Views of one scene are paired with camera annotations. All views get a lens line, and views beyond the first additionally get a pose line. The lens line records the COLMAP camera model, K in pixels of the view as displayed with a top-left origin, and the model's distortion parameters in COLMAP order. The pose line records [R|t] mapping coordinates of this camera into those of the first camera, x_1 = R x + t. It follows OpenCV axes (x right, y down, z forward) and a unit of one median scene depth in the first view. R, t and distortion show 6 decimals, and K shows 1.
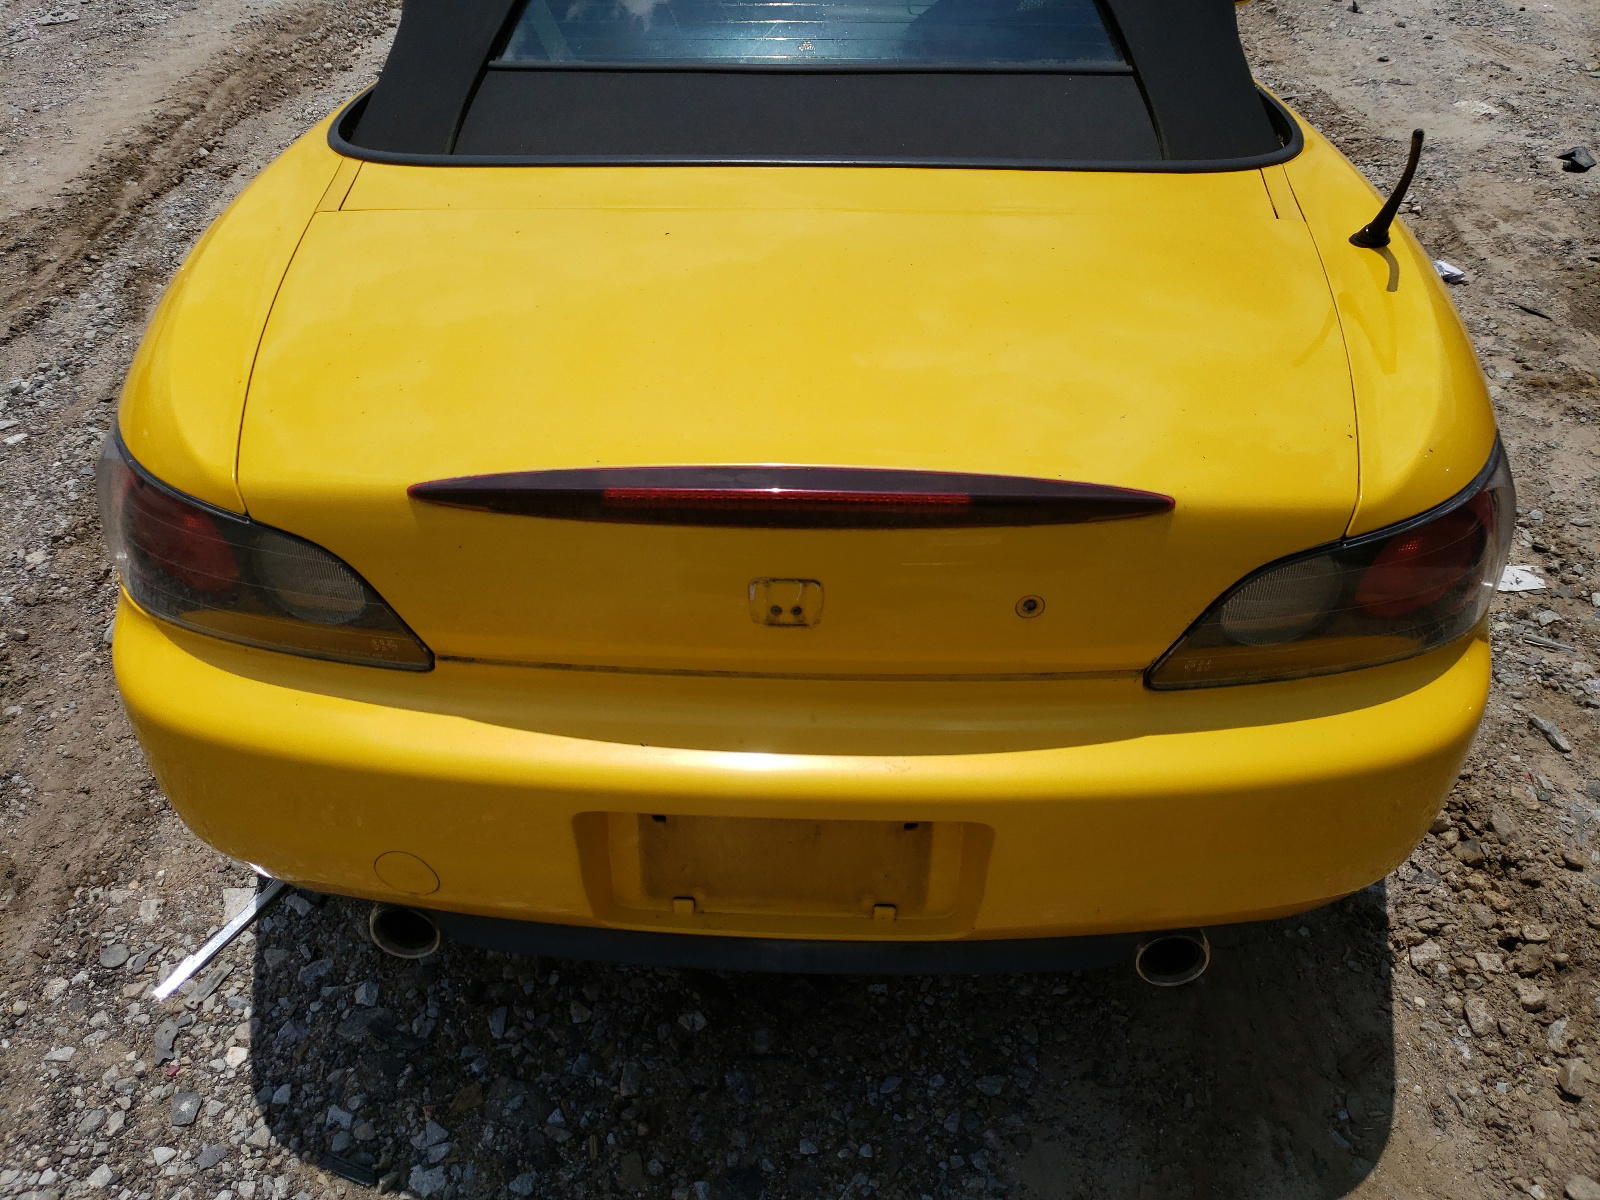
lens RADIAL K [[1253.6, 0, 800.0], [0, 1253.6, 600.0], [0, 0, 1]] dist [0.014135, 0.005421]
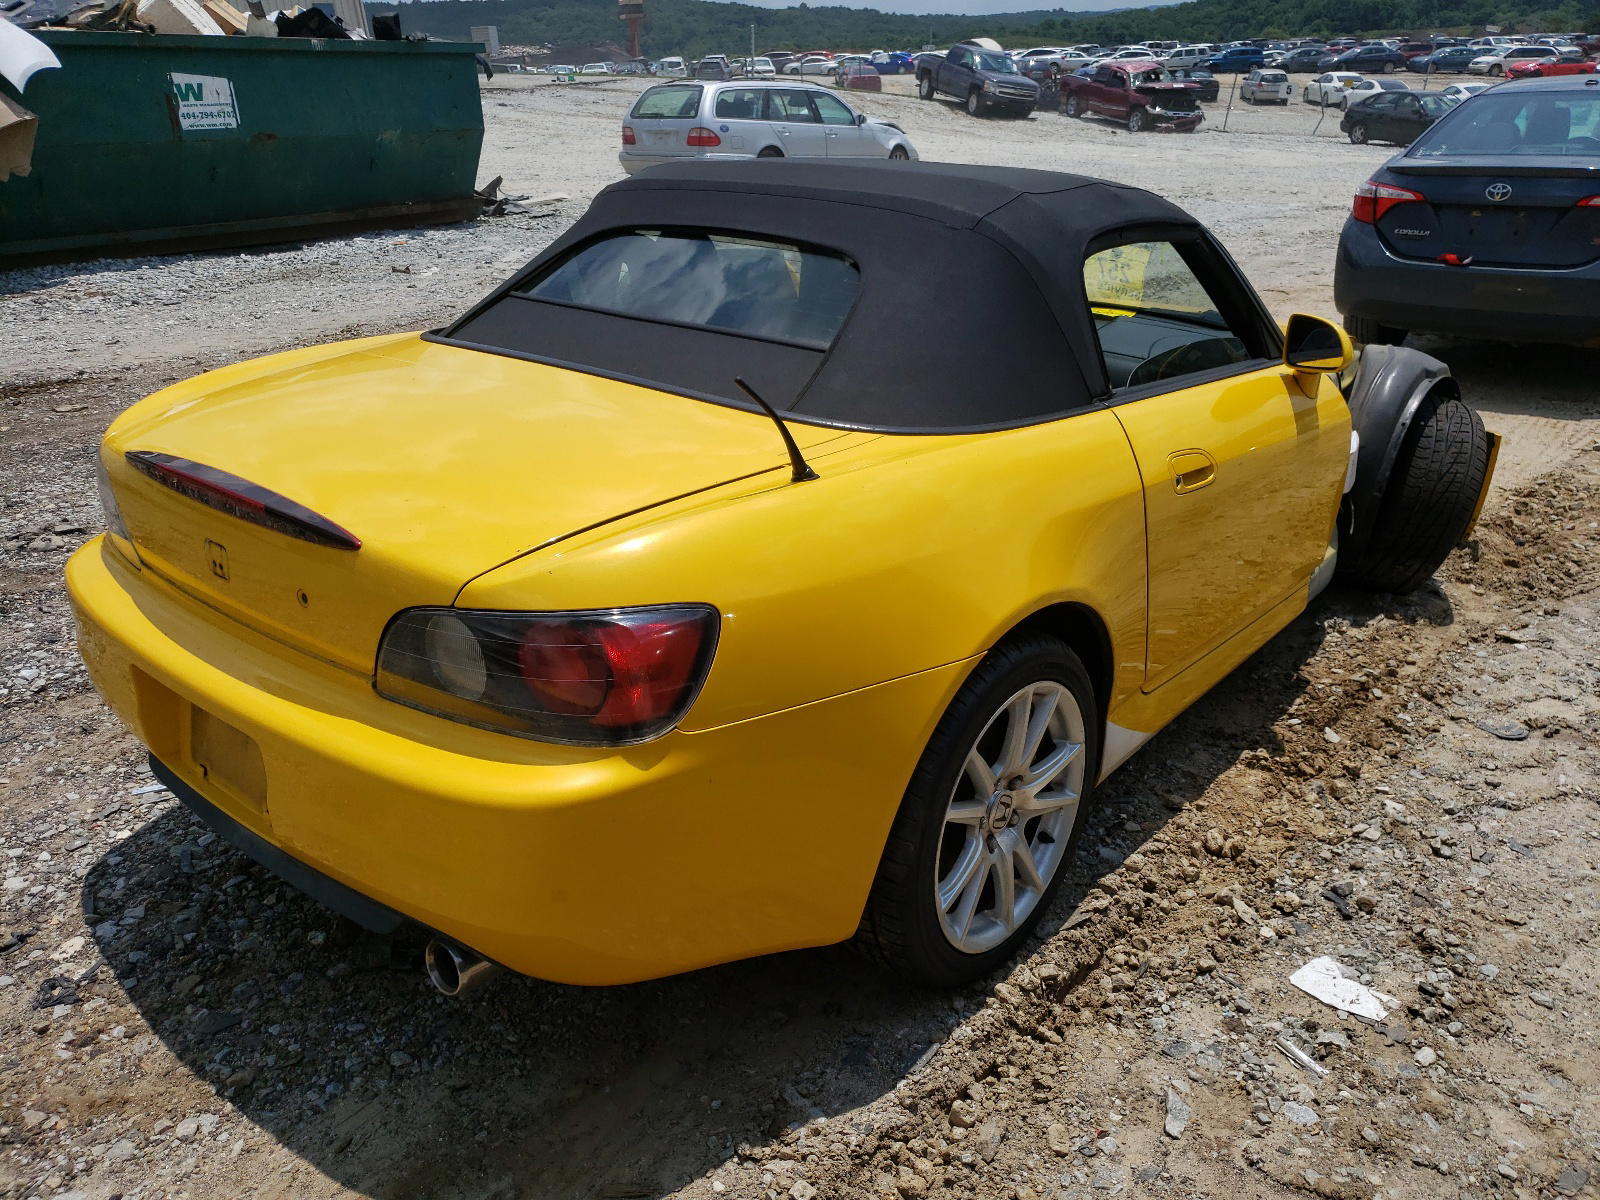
lens RADIAL K [[1241.3, 0, 800.0], [0, 1241.3, 600.0], [0, 0, 1]] dist [0.065923, -0.038752]
pose [[0.784945, 0.232537, -0.574271, 1.109146], [-0.375838, 0.915590, -0.142970, -0.001350], [0.492552, 0.328057, 0.806084, 0.043098]]
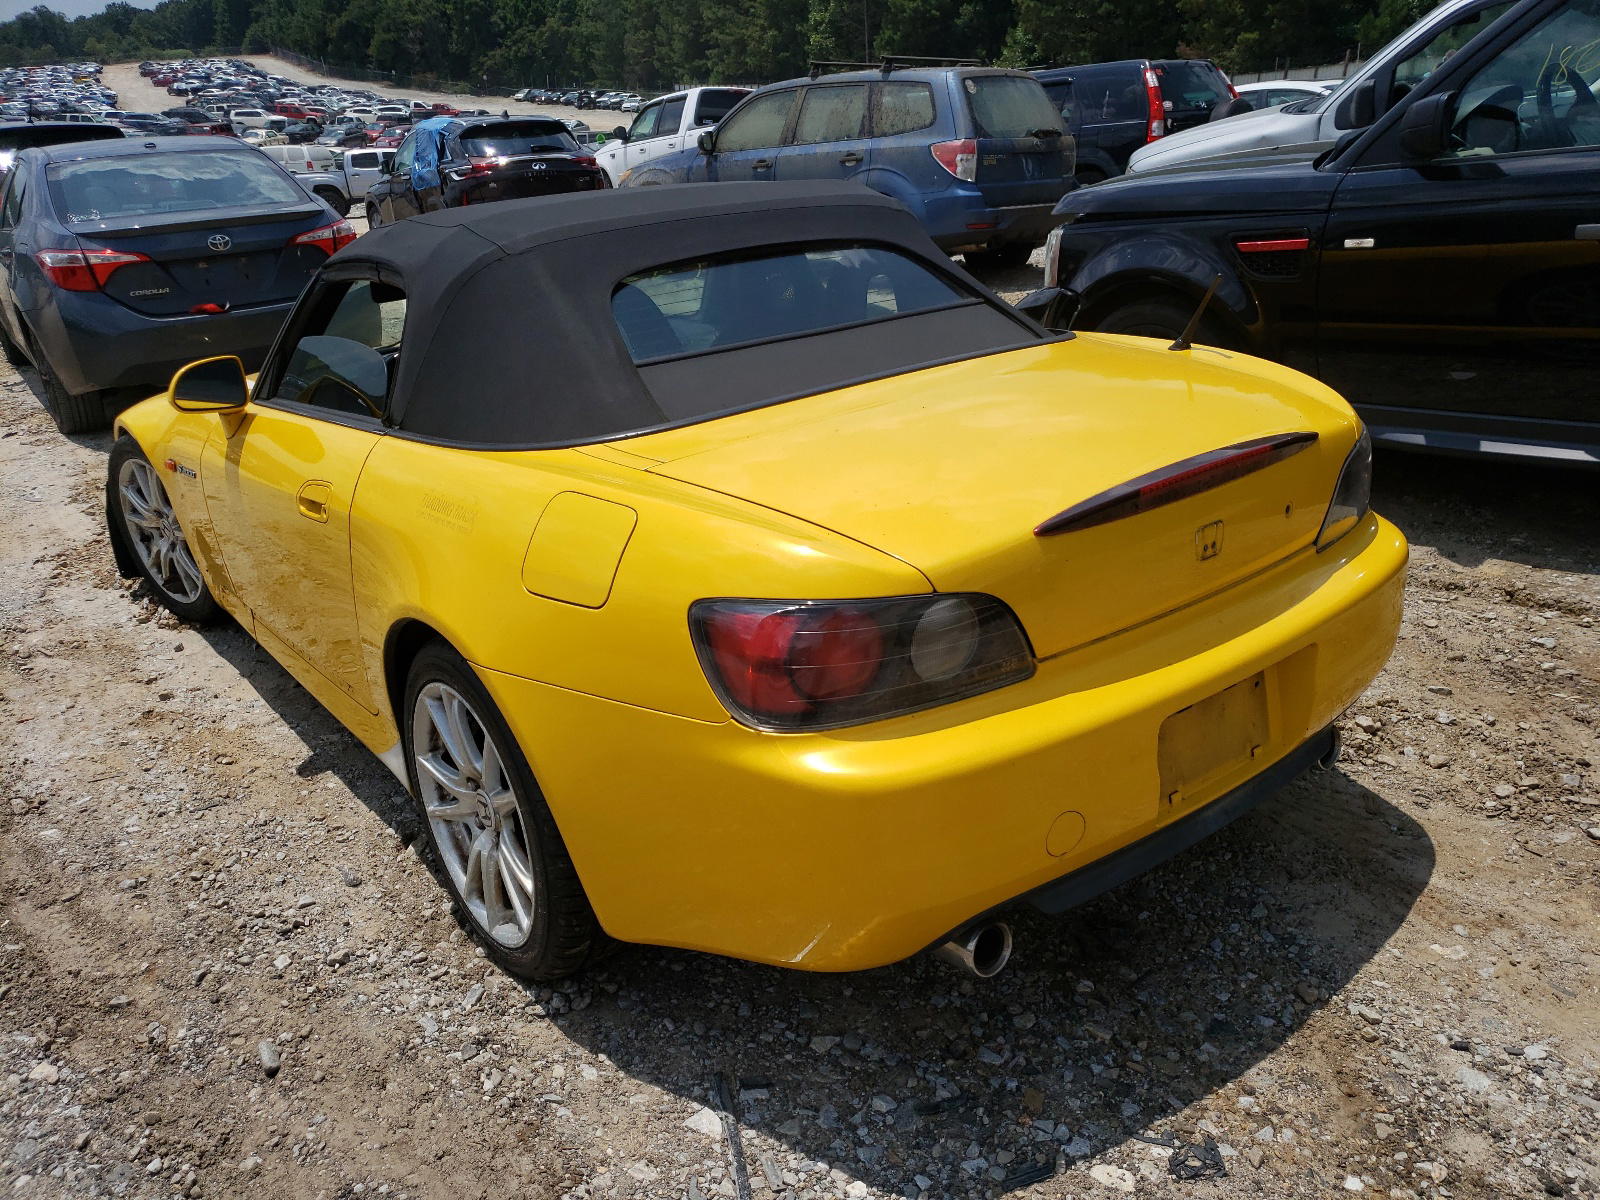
lens RADIAL K [[1291.1, 0, 799.7], [0, 1291.1, 634.1], [0, 0, 1]] dist [-0.007175, -0.001742]
pose [[0.746159, -0.280316, 0.603879, -1.057672], [0.443011, 0.886133, -0.136054, 0.073797], [-0.496978, 0.369042, 0.785379, -0.013215]]
